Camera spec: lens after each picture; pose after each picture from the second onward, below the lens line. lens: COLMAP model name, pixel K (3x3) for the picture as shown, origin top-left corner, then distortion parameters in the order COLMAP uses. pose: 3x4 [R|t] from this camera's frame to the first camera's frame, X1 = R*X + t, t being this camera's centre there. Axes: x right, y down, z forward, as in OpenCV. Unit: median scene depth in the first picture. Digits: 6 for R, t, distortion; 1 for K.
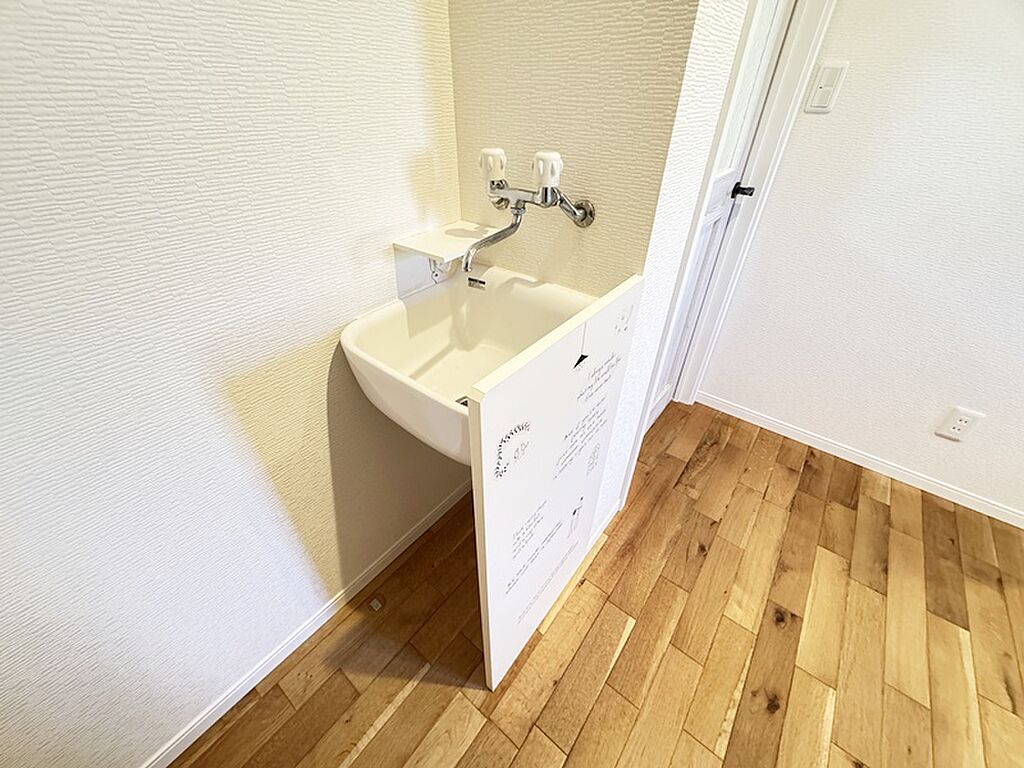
lens RADIAL K [[405.9, 0, 510.5], [0, 405.9, 381.2], [0, 0, 1]] dist [-0.002393, 0.000185]
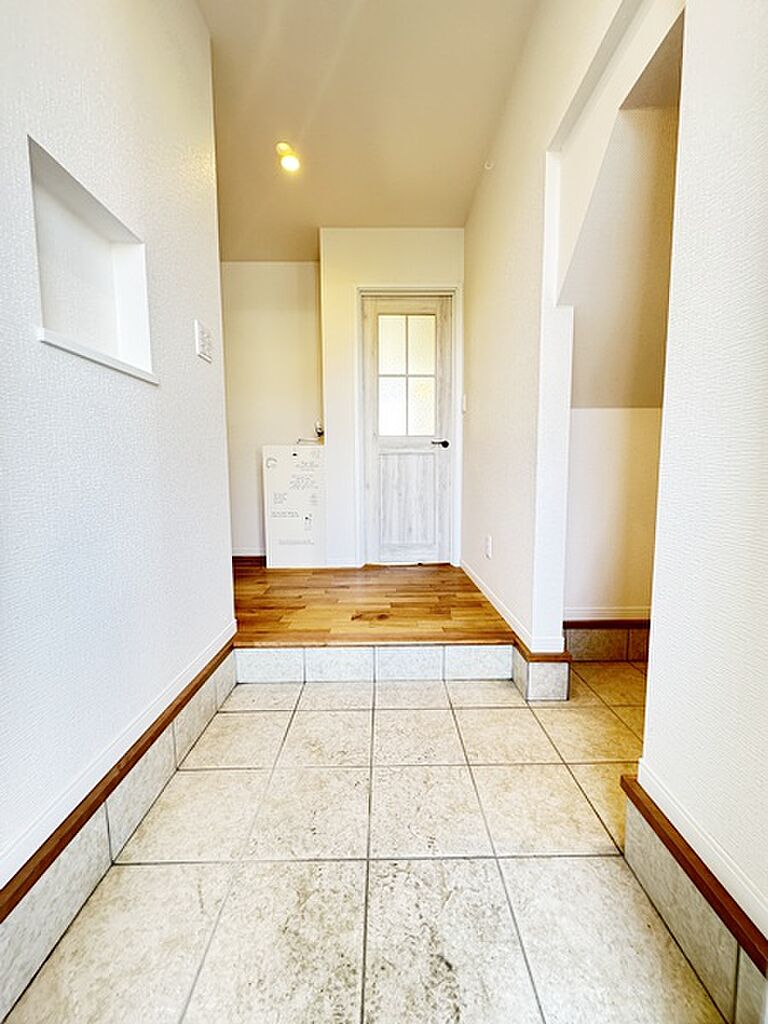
lens RADIAL K [[405.9, 0, 384.0], [0, 405.9, 512.0], [0, 0, 1]] dist [-0.002393, 0.000185]
pose [[0.627588, 0.060653, -0.776179, 2.368797], [-0.446173, 0.845024, -0.294726, 0.749265], [0.638014, 0.531277, 0.557389, -0.327156]]
